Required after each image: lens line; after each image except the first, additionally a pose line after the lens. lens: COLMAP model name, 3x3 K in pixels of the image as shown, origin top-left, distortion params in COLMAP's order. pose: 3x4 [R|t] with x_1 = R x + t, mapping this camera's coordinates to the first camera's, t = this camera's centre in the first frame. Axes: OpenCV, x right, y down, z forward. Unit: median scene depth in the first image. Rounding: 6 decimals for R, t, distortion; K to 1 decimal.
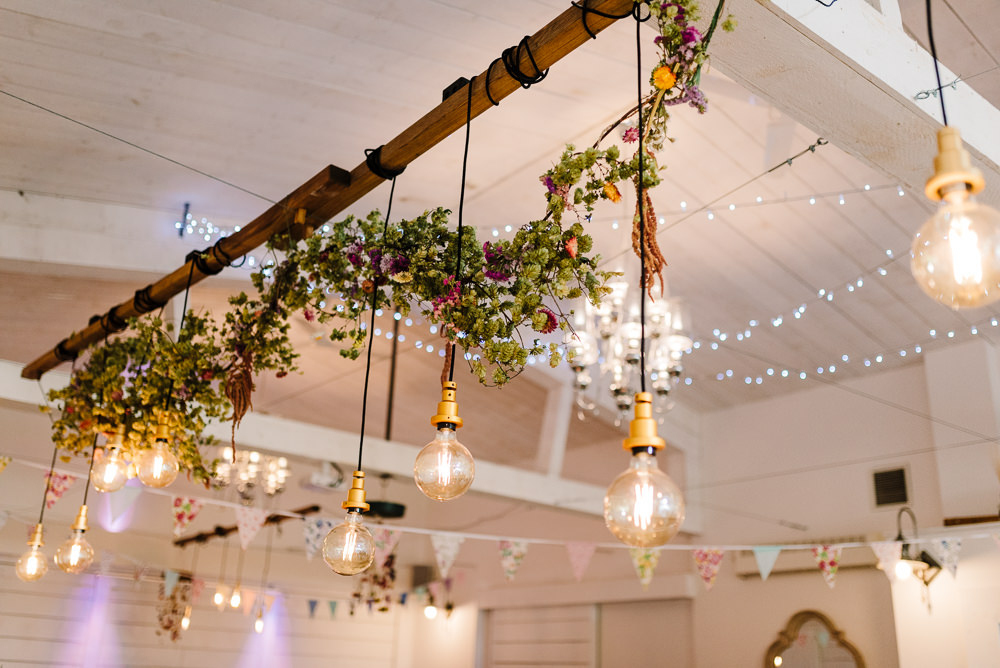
lens RADIAL K [[951.6, 0, 500.0], [0, 951.6, 334.0], [0, 0, 1]] dist [0.001046, 0.005562]
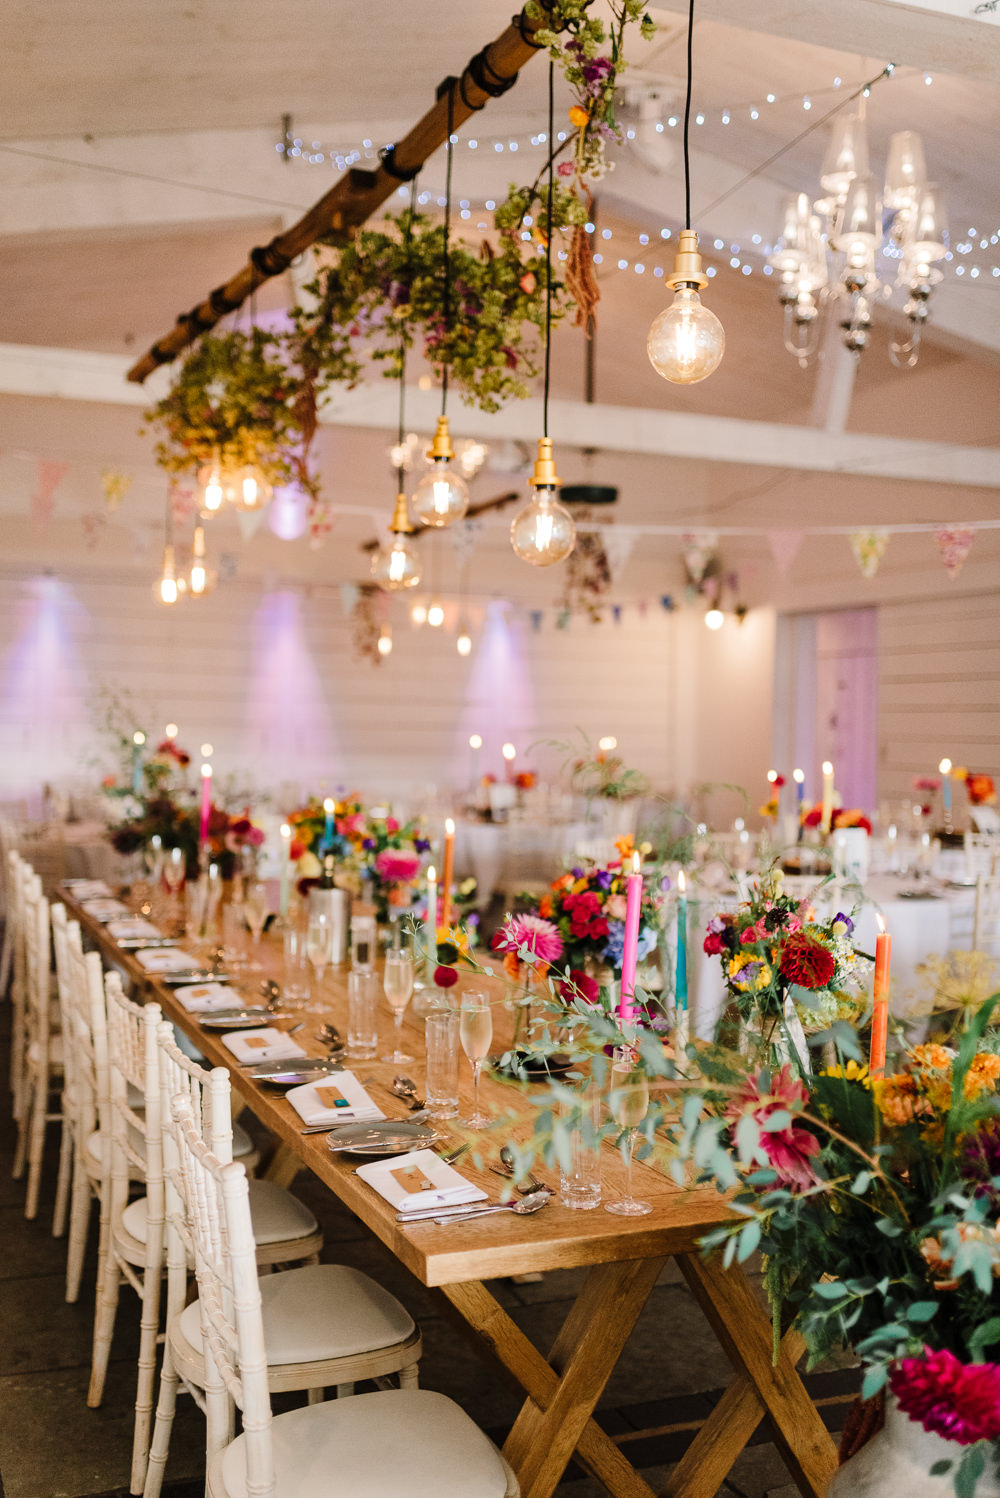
lens RADIAL K [[1526.2, 0, 500.0], [0, 1526.2, 749.0], [0, 0, 1]] dist [-0.038386, 0.002088]
pose [[0.960936, -0.018032, -0.276183, 0.222396], [0.115913, 0.932366, 0.342429, -0.084458], [0.251330, -0.361065, 0.898034, -0.311922]]
